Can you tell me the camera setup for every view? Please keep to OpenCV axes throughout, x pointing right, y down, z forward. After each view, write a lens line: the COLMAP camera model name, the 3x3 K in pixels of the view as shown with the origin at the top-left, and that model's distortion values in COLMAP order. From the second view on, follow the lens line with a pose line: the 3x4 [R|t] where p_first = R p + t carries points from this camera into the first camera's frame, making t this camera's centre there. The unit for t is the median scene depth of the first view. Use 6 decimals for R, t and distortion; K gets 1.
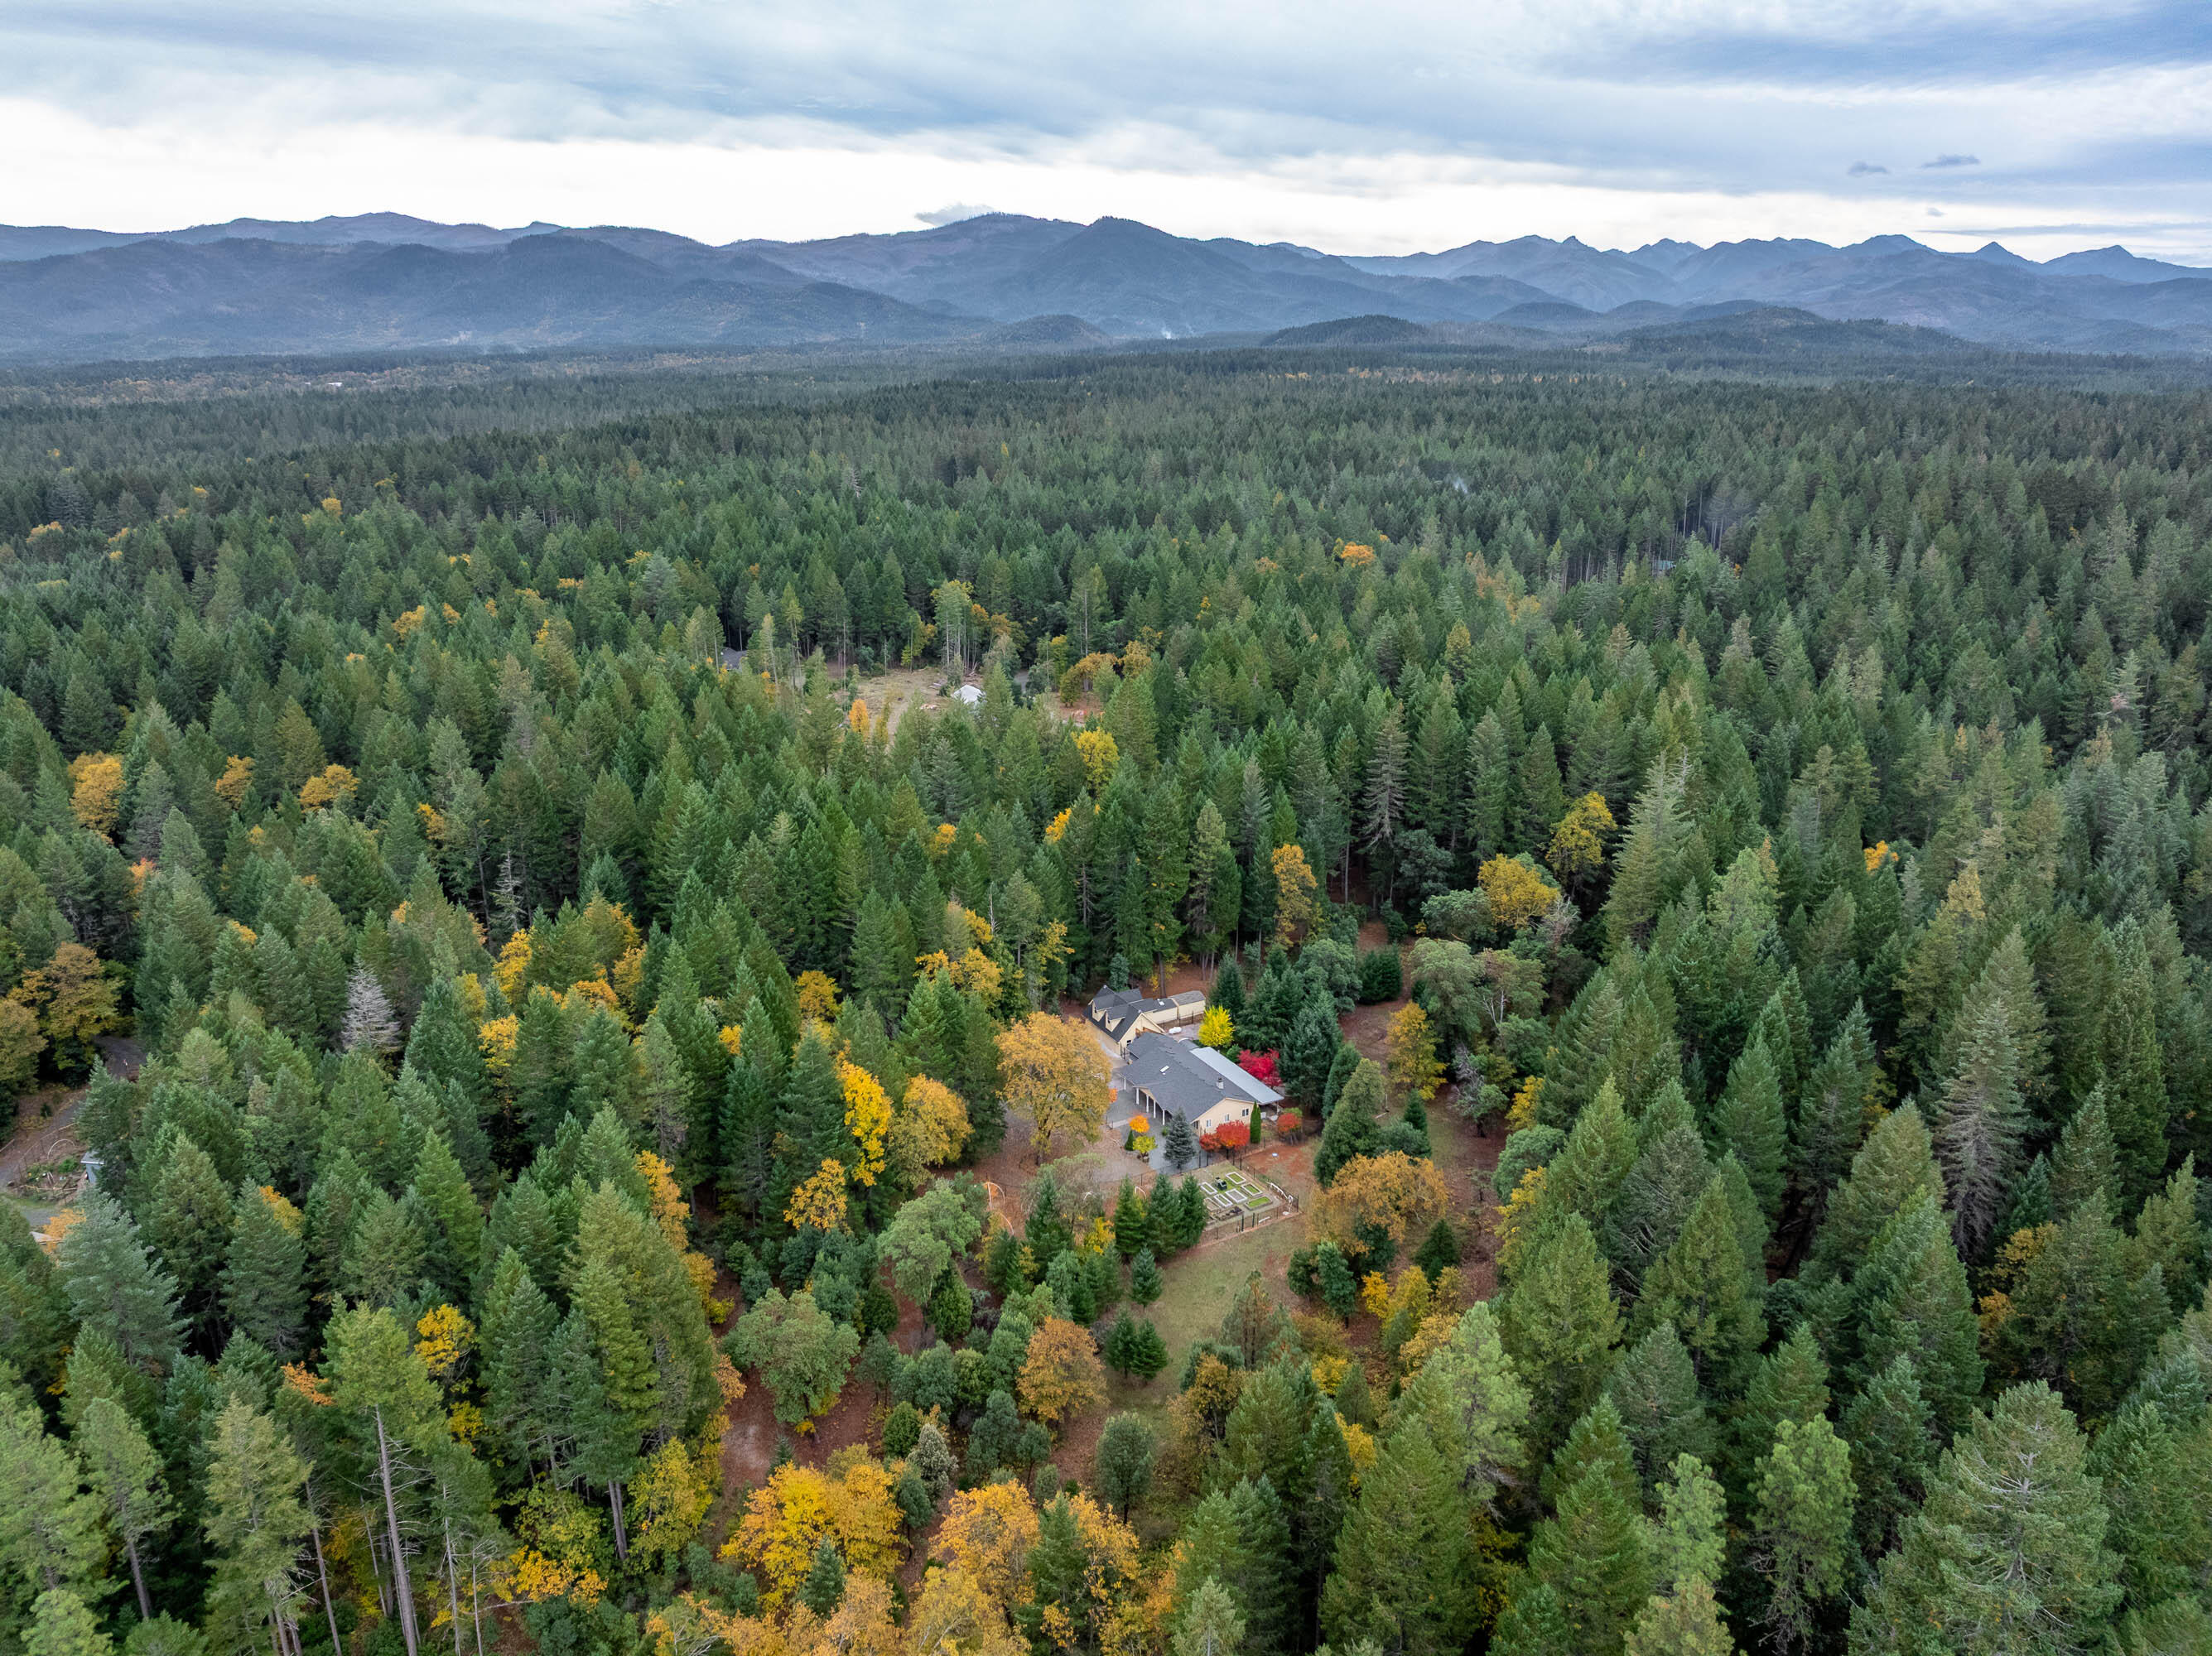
lens RADIAL K [[1593.9, 0, 1106.5], [0, 1593.9, 839.2], [0, 0, 1]] dist [-0.026063, 0.000413]
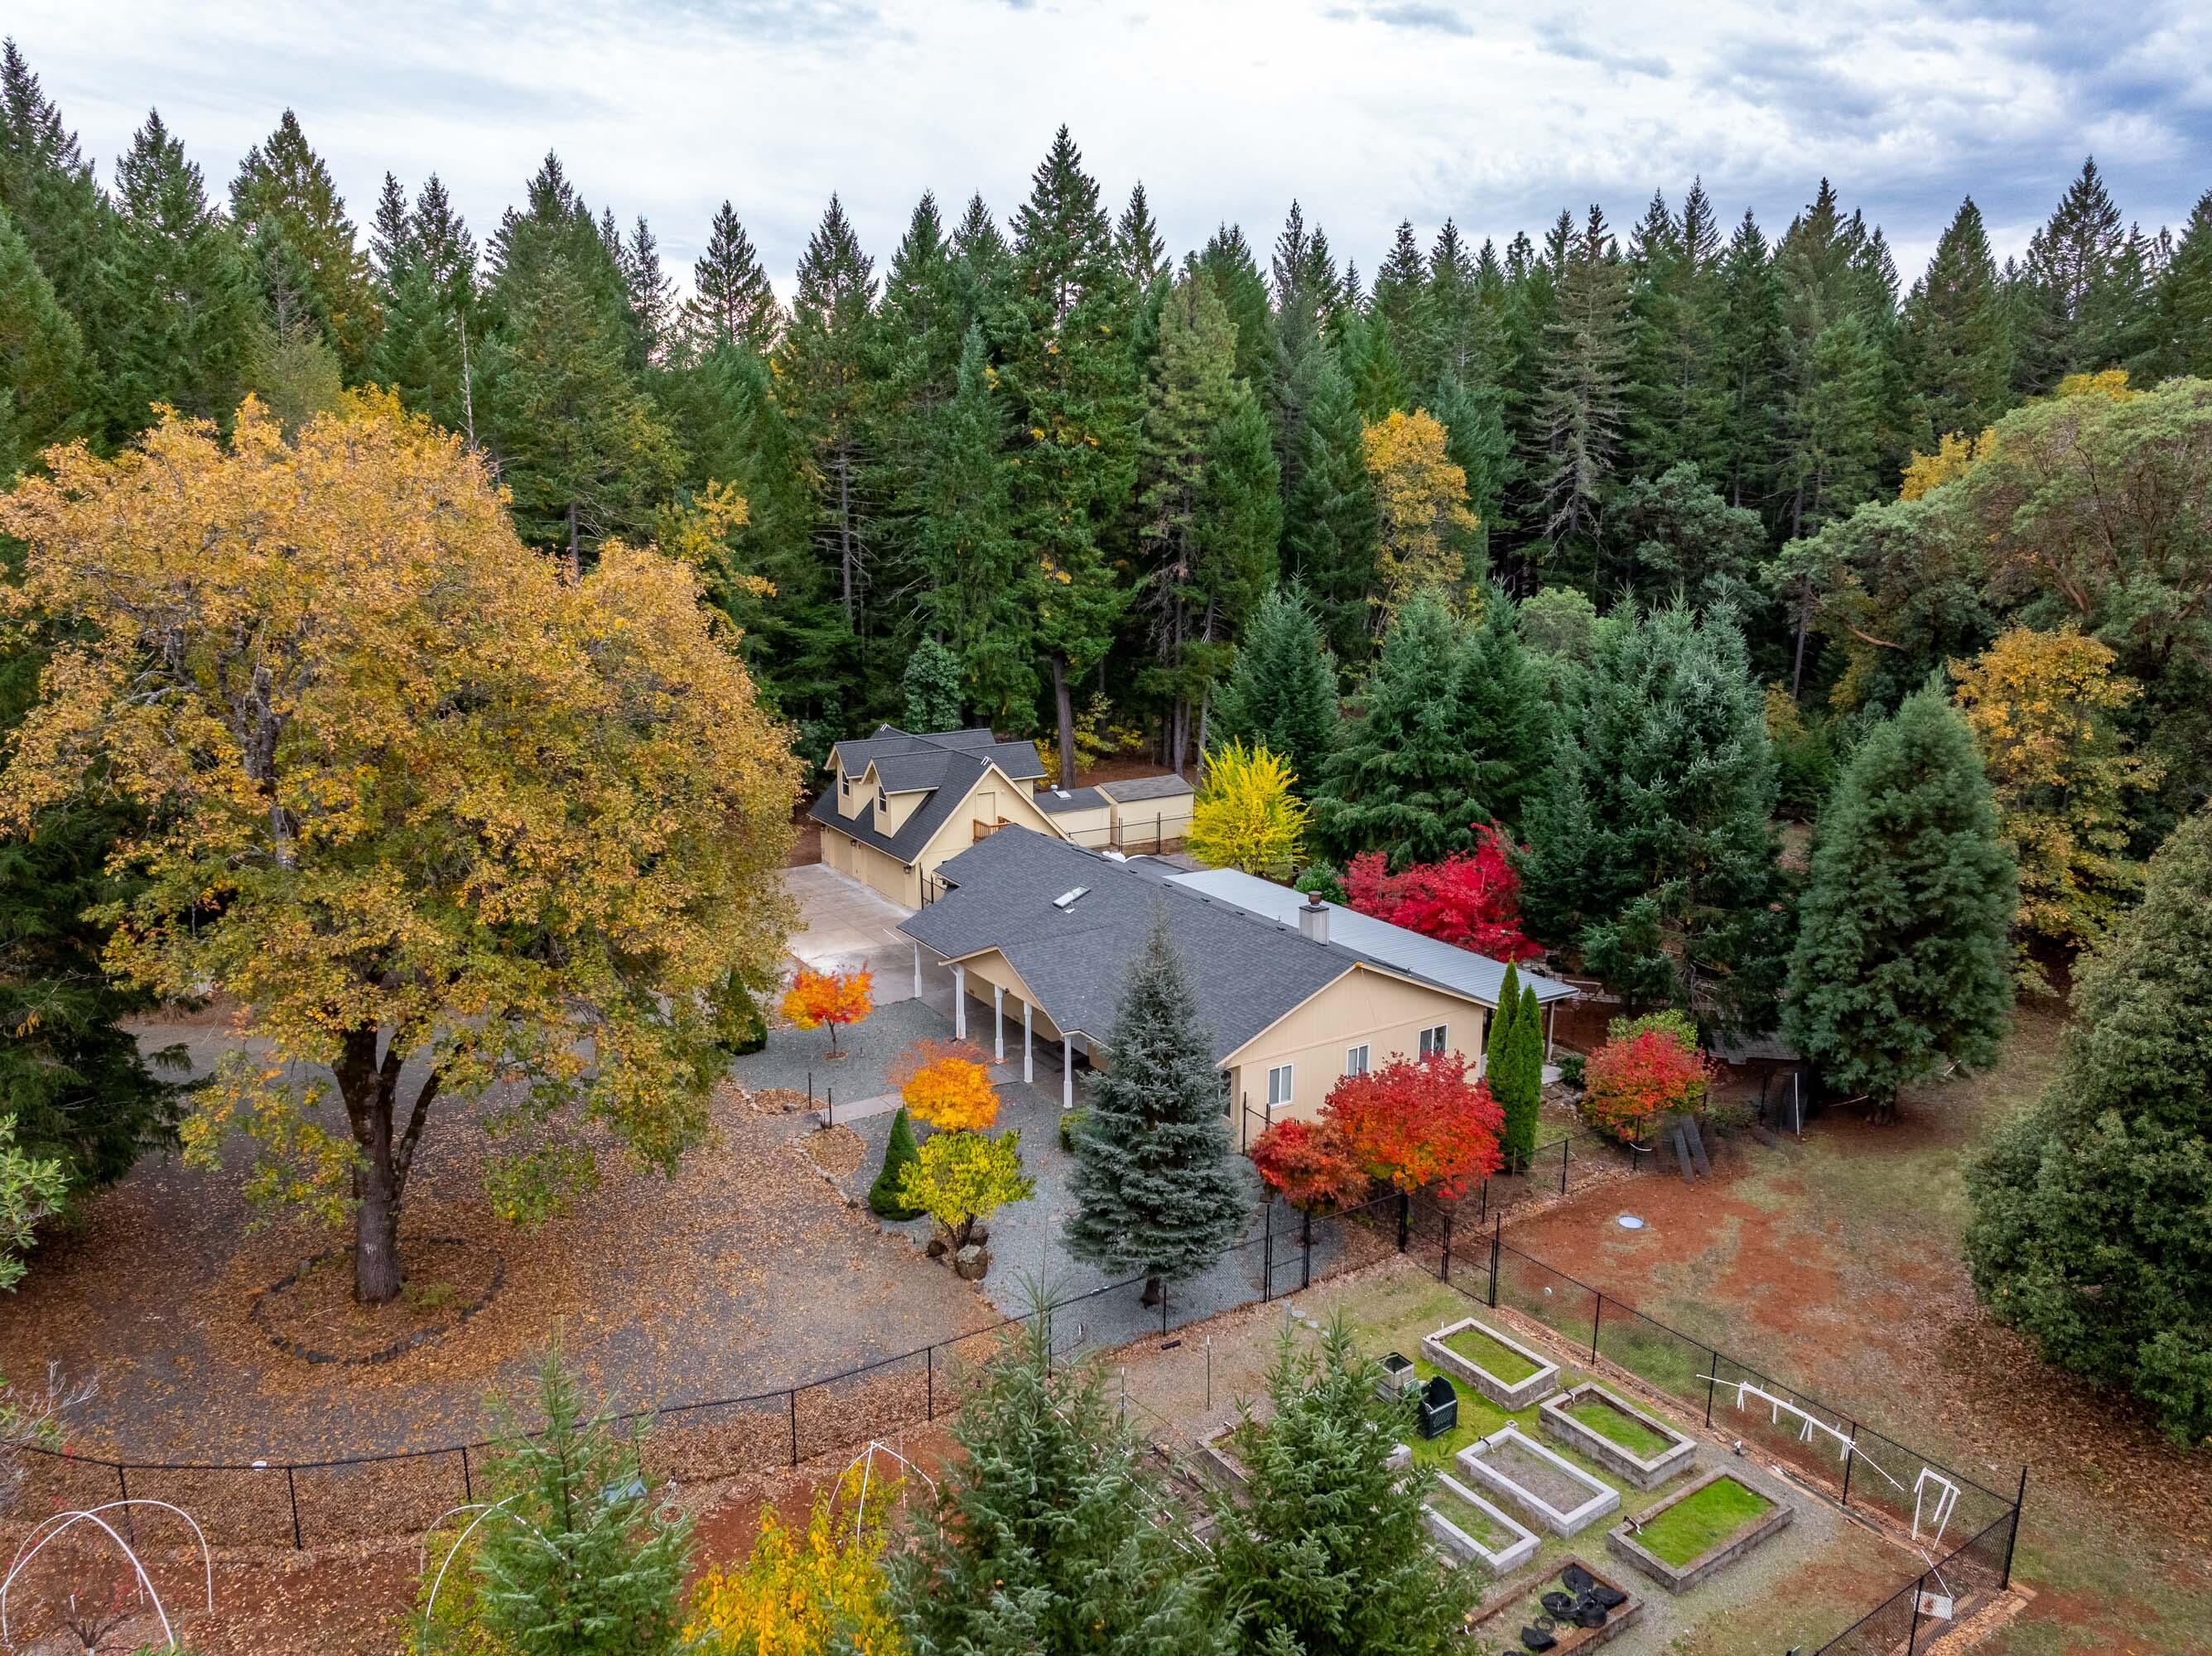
lens RADIAL K [[1593.9, 0, 1106.5], [0, 1593.9, 839.2], [0, 0, 1]] dist [-0.026063, 0.000413]
pose [[0.998548, -0.008679, 0.053173, 0.027784], [0.013101, 0.996432, -0.083378, 0.149943], [-0.052260, 0.083954, 0.995098, 0.723526]]
